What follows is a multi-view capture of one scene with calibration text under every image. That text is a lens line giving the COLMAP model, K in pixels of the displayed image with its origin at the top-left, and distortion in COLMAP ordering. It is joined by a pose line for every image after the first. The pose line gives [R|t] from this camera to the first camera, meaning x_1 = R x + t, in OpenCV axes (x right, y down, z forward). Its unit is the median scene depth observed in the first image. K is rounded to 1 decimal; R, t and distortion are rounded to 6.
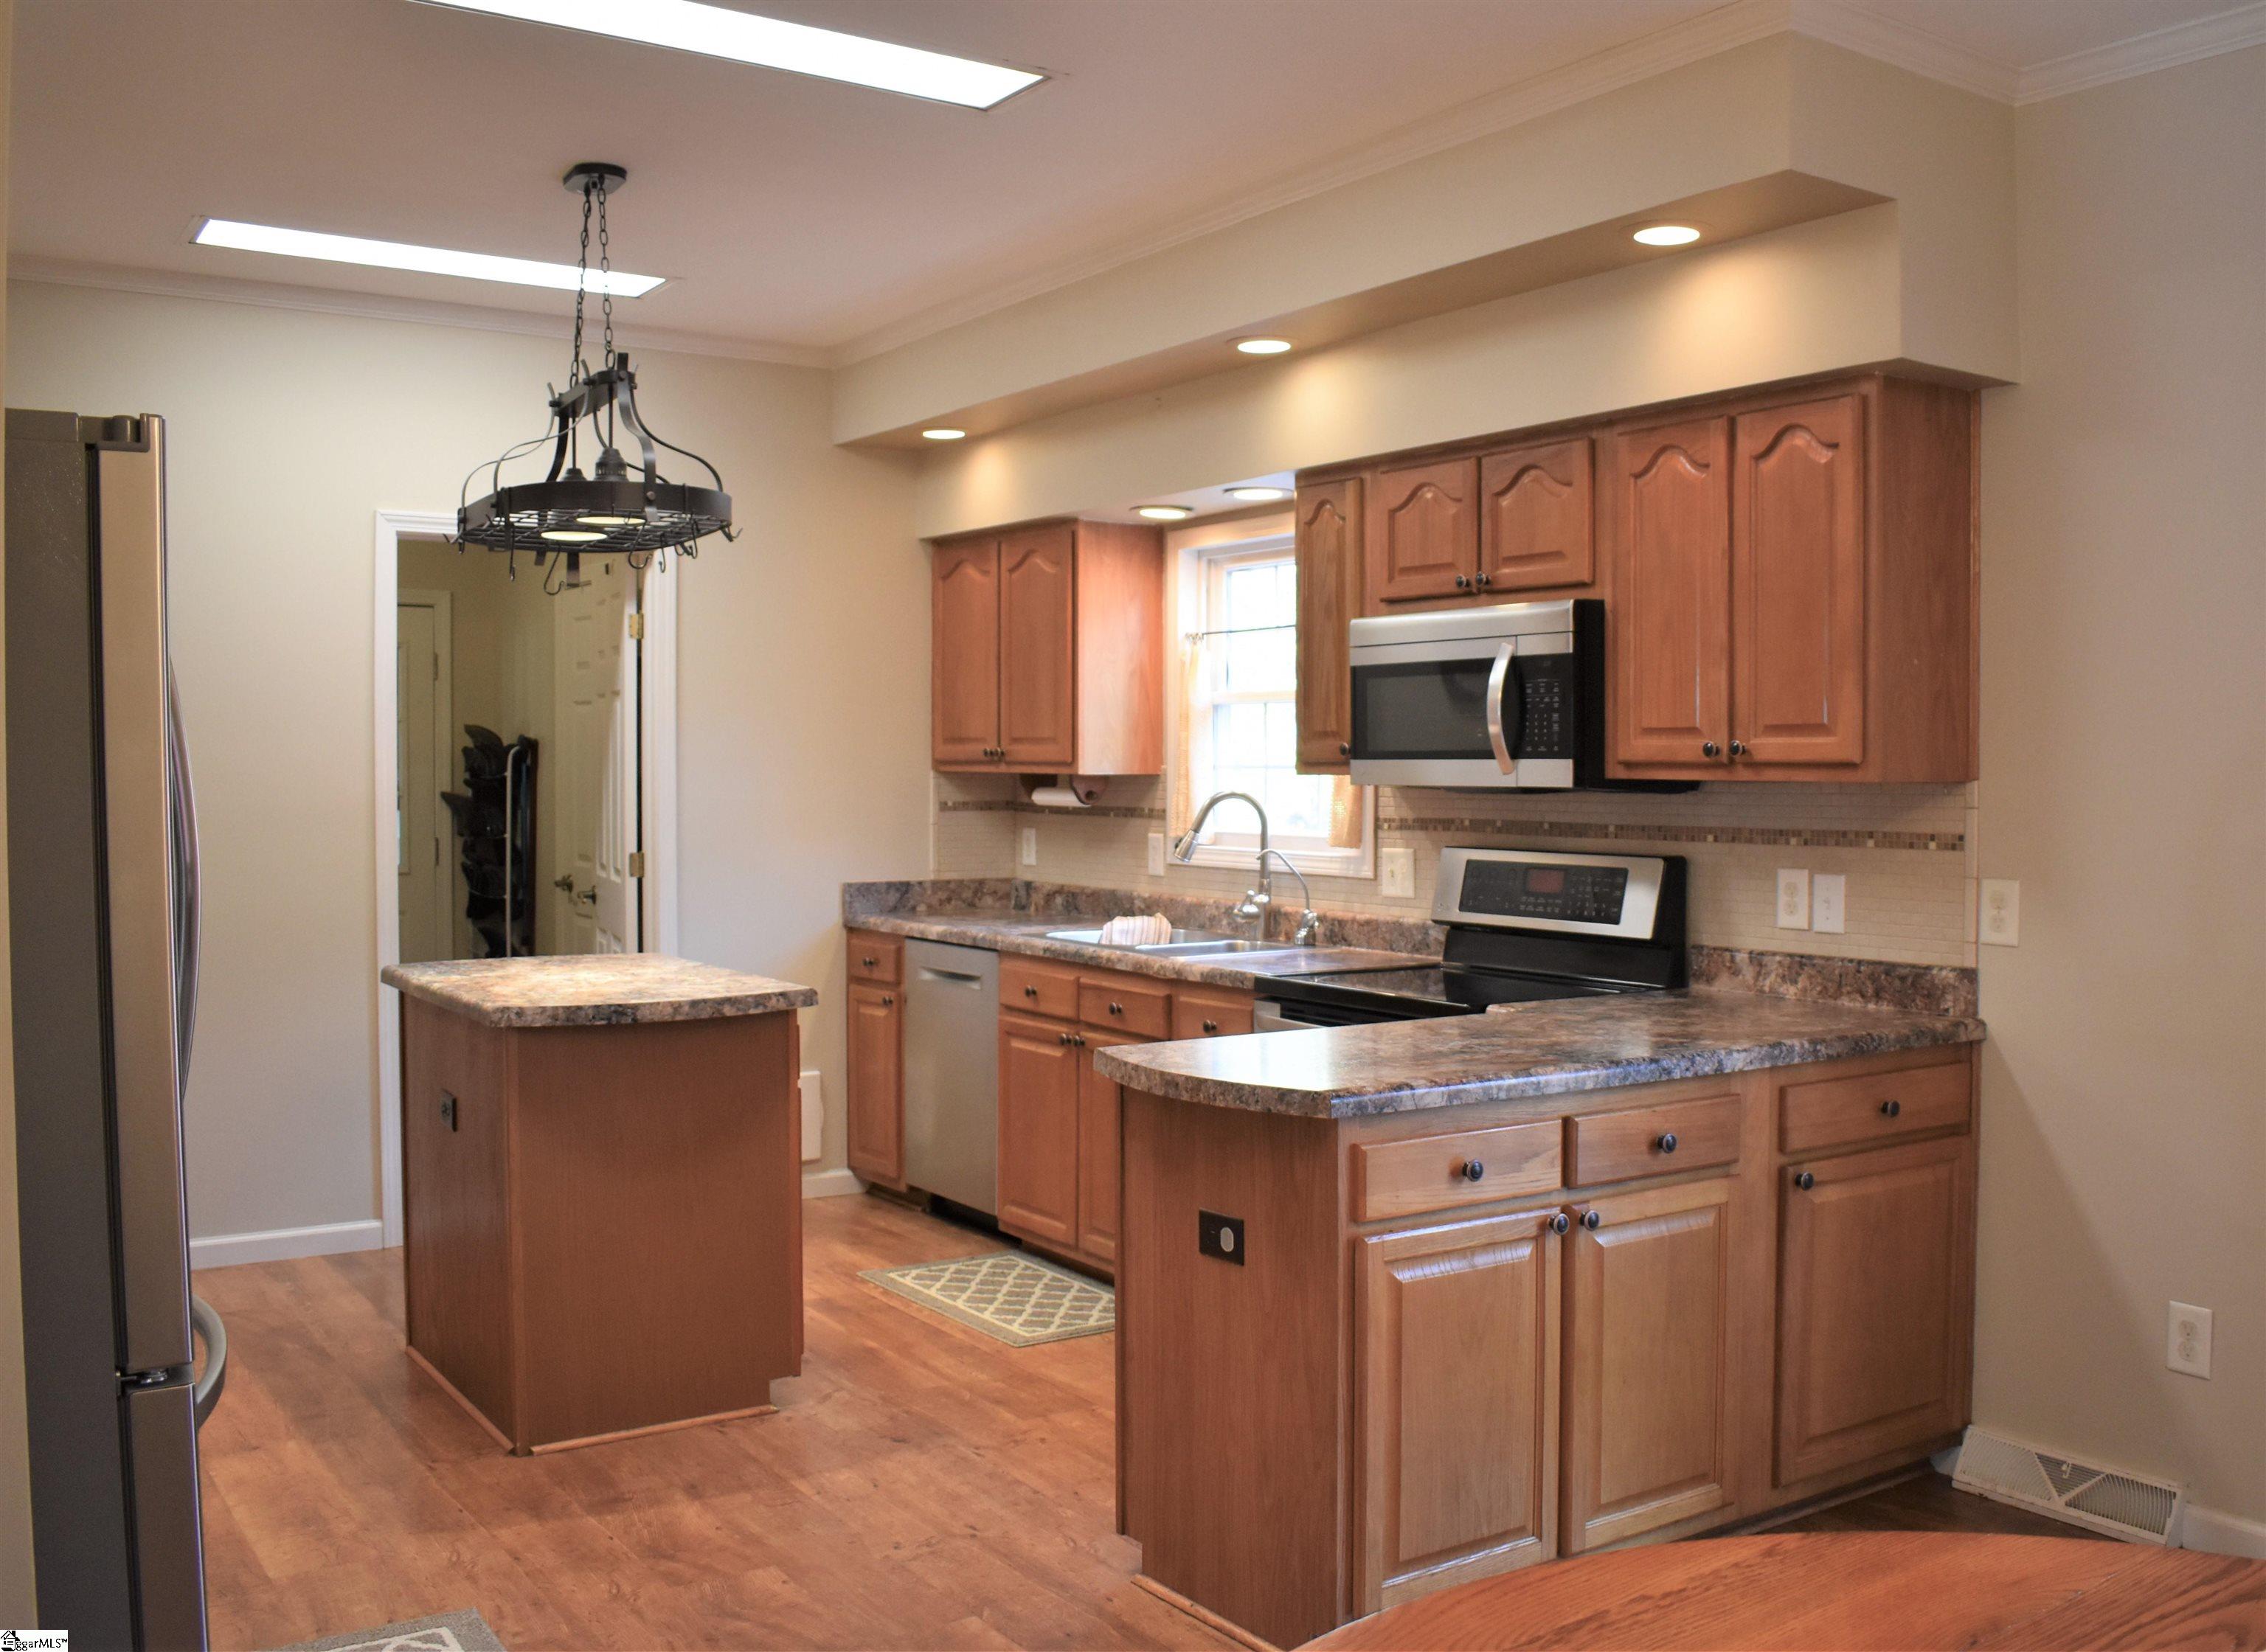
lens RADIAL K [[2091.6, 0, 1255.3], [0, 2091.6, 829.5], [0, 0, 1]] dist [-0.092568, 0.002905]
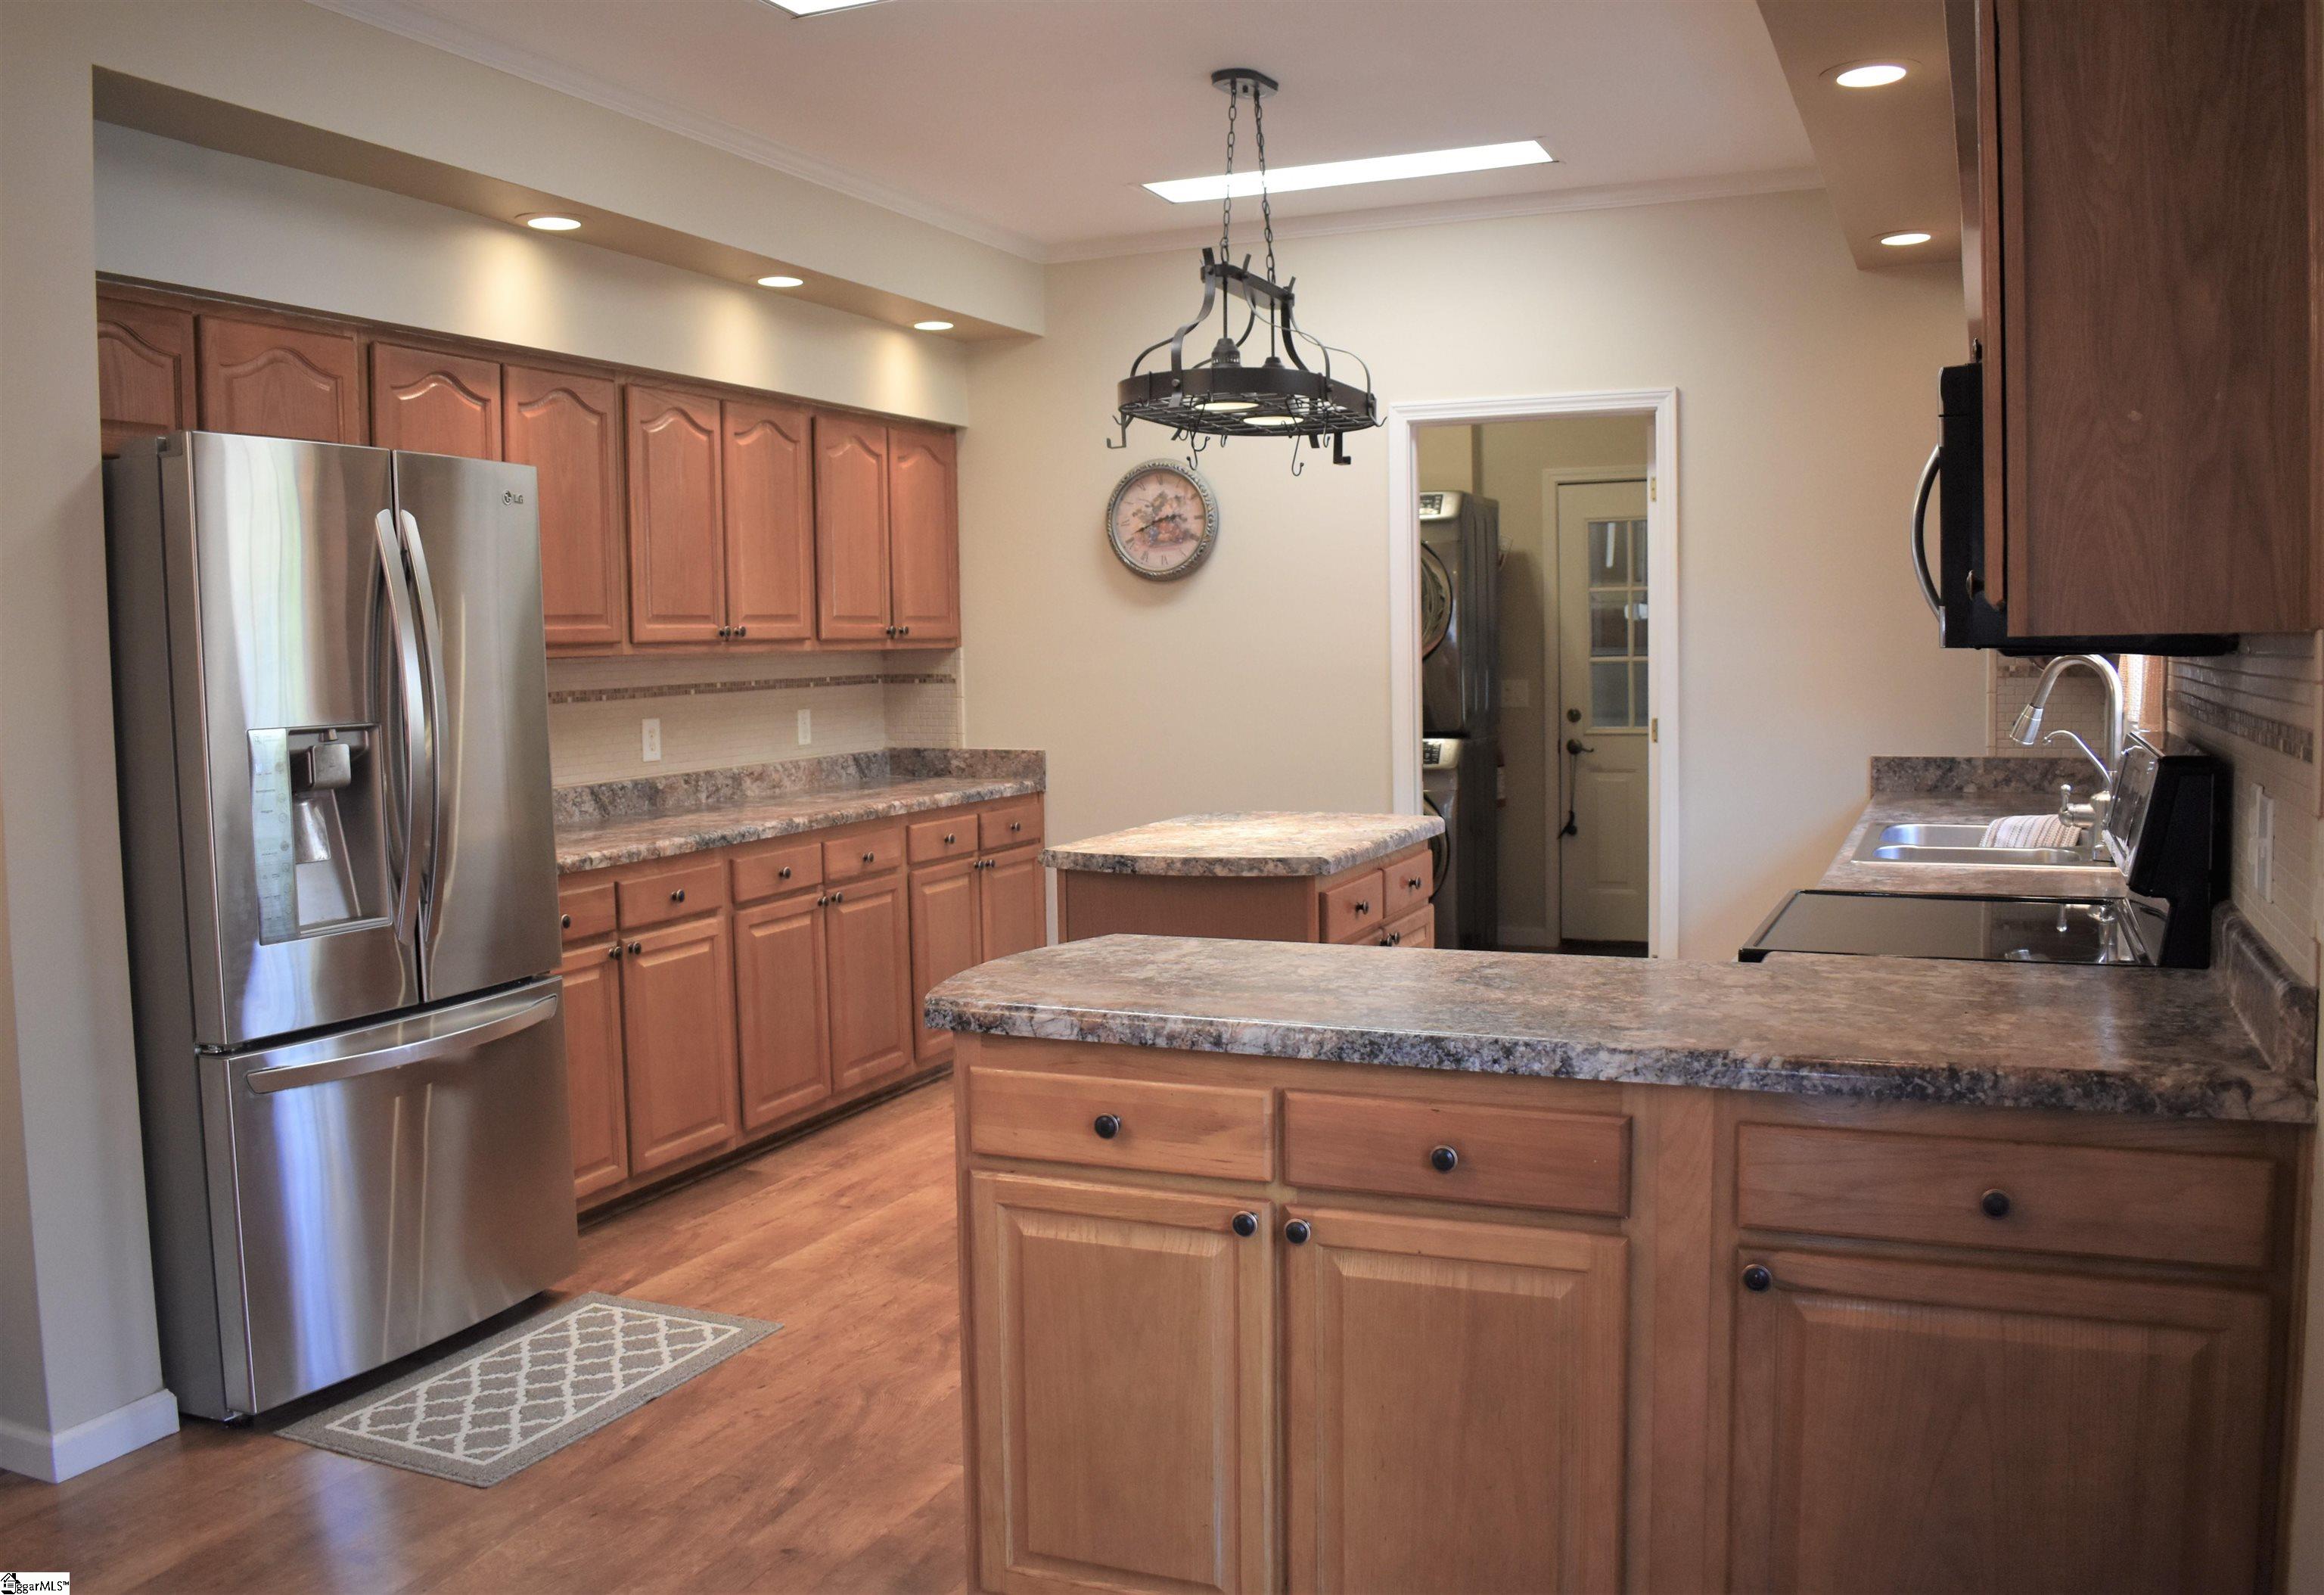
lens RADIAL K [[1968.6, 0, 1110.6], [0, 1968.6, 793.0], [0, 0, 1]] dist [-0.091086, -0.001730]
pose [[0.495617, 0.052393, -0.866959, 0.561197], [-0.004885, 0.998331, 0.057540, -0.008104], [0.868527, -0.024283, 0.495046, 0.455864]]
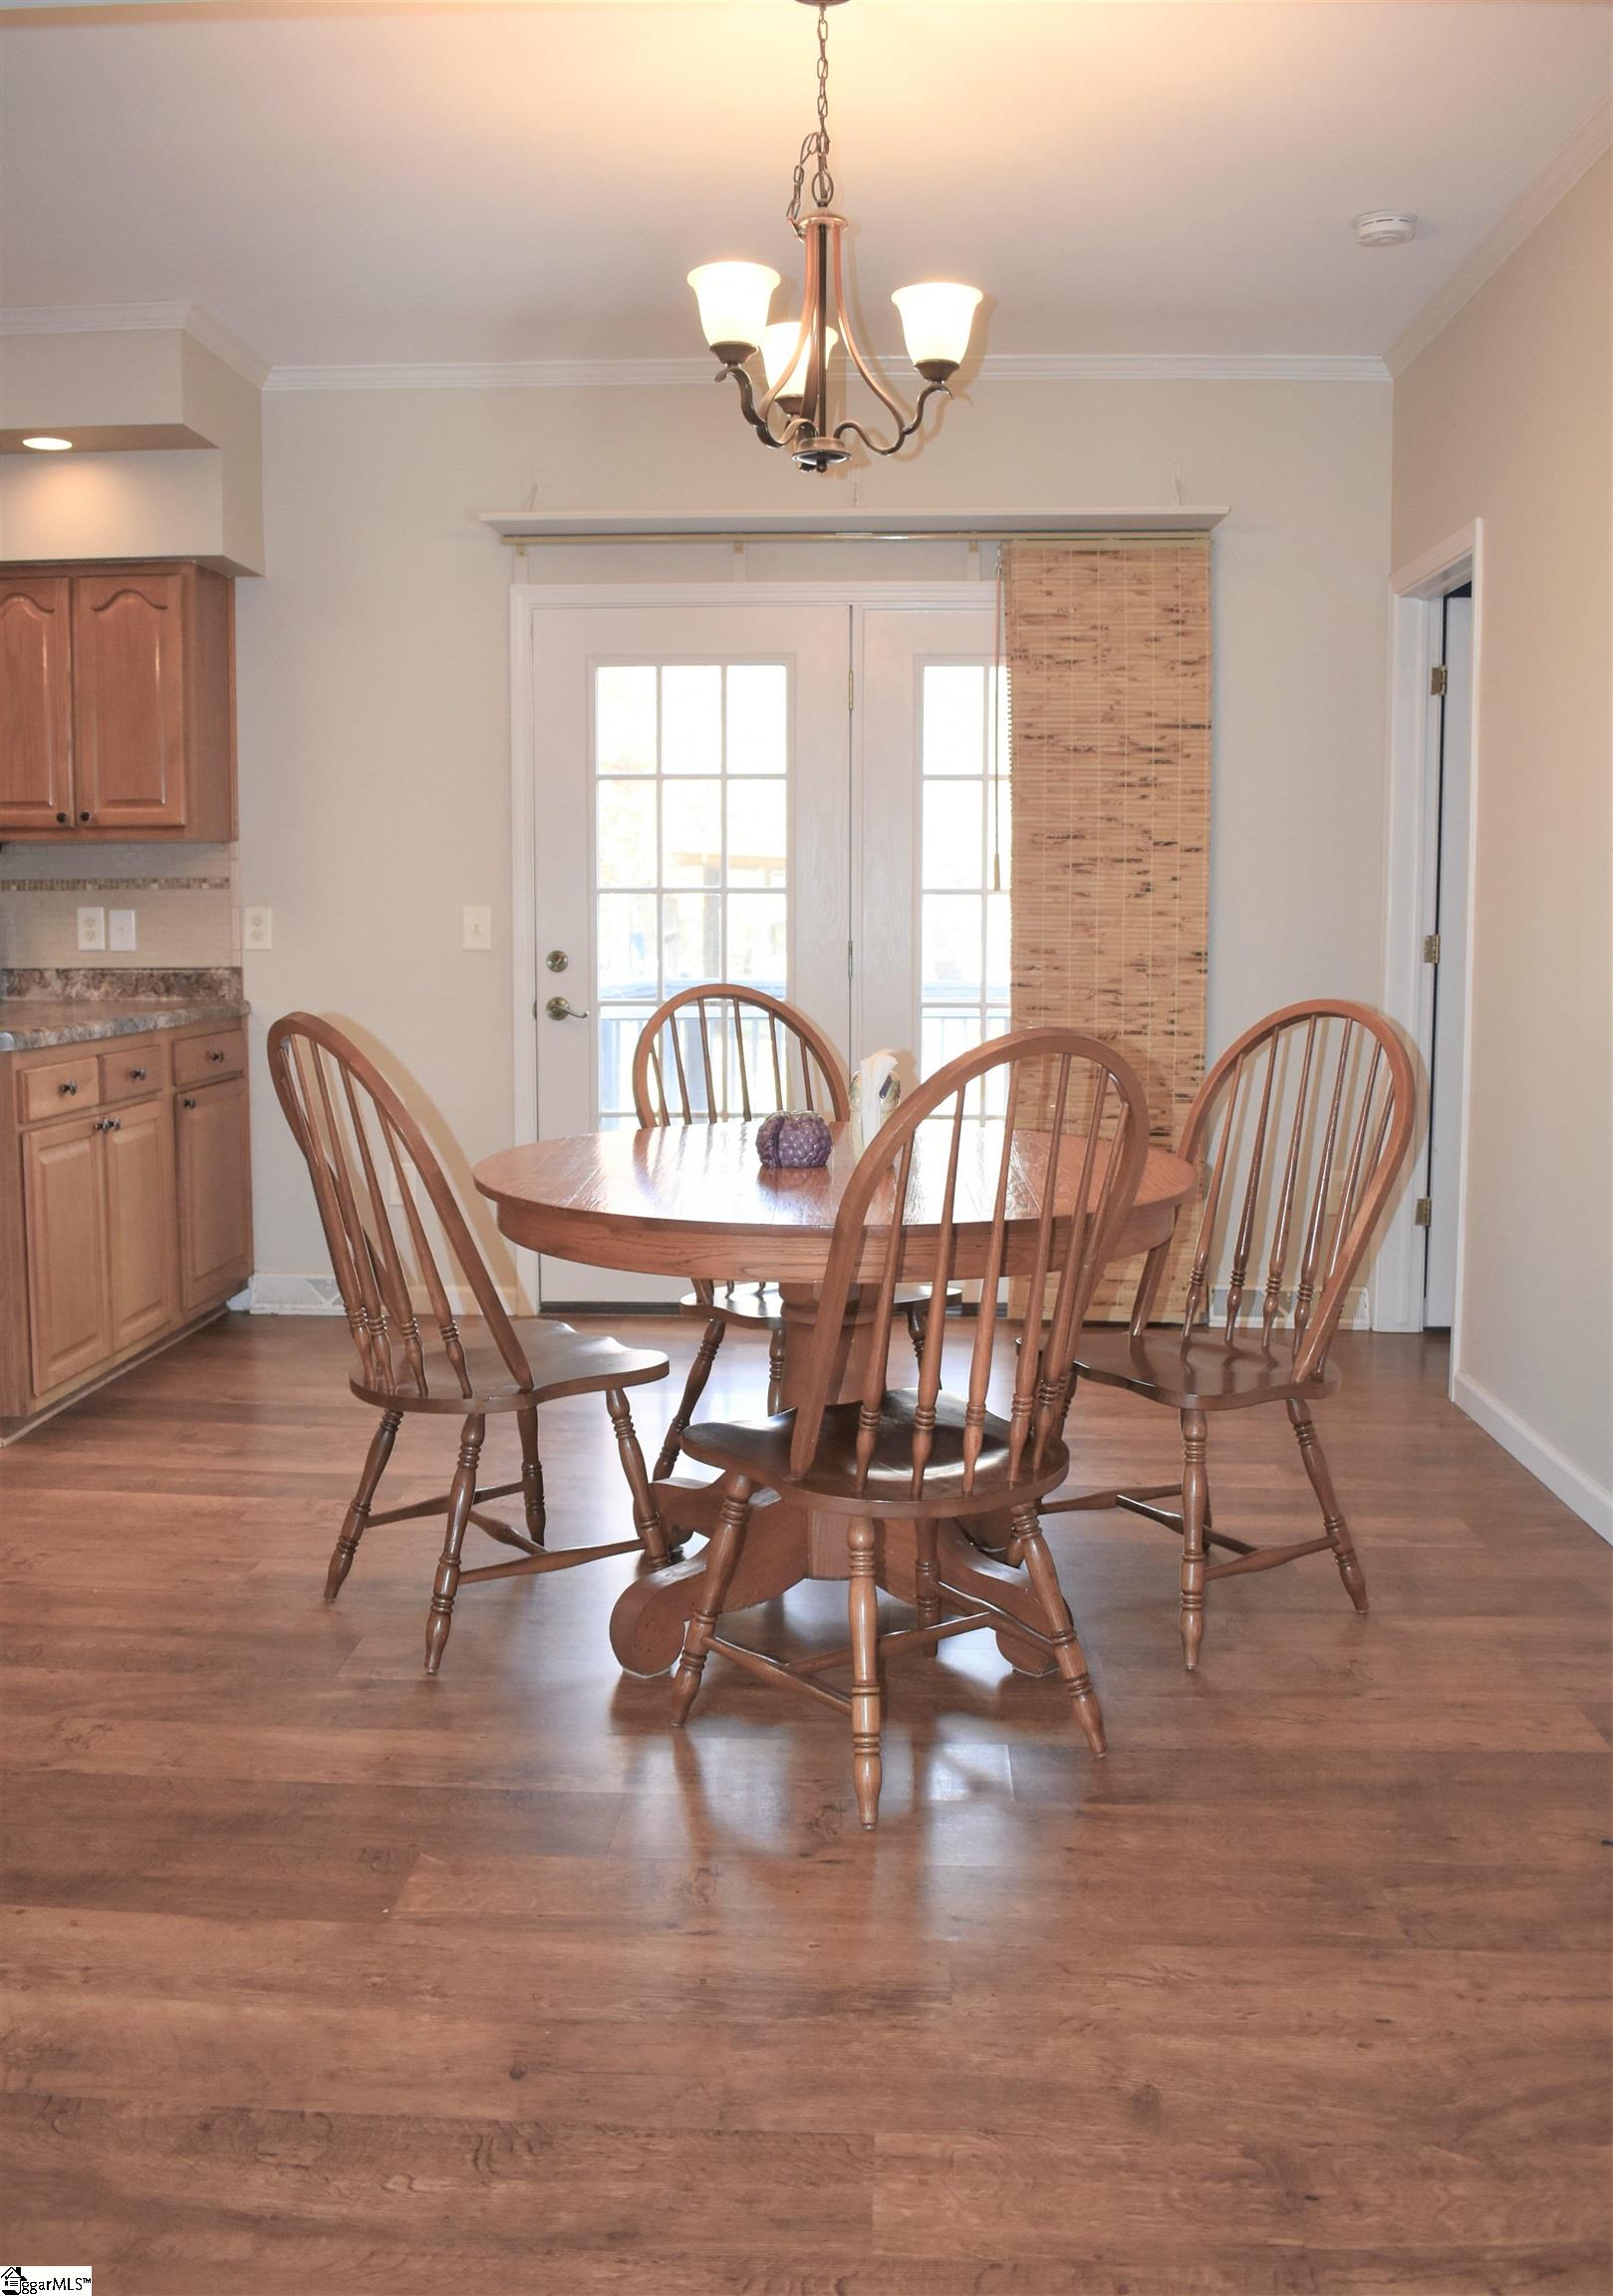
lens RADIAL K [[2084.4, 0, 811.3], [0, 2084.4, 1104.7], [0, 0, 1]] dist [-0.096530, 0.018176]
pose [[0.622151, -0.076659, 0.779135, -0.521401], [0.024518, 0.996614, 0.078479, 0.054107], [-0.782513, -0.029723, 0.621925, -0.236984]]
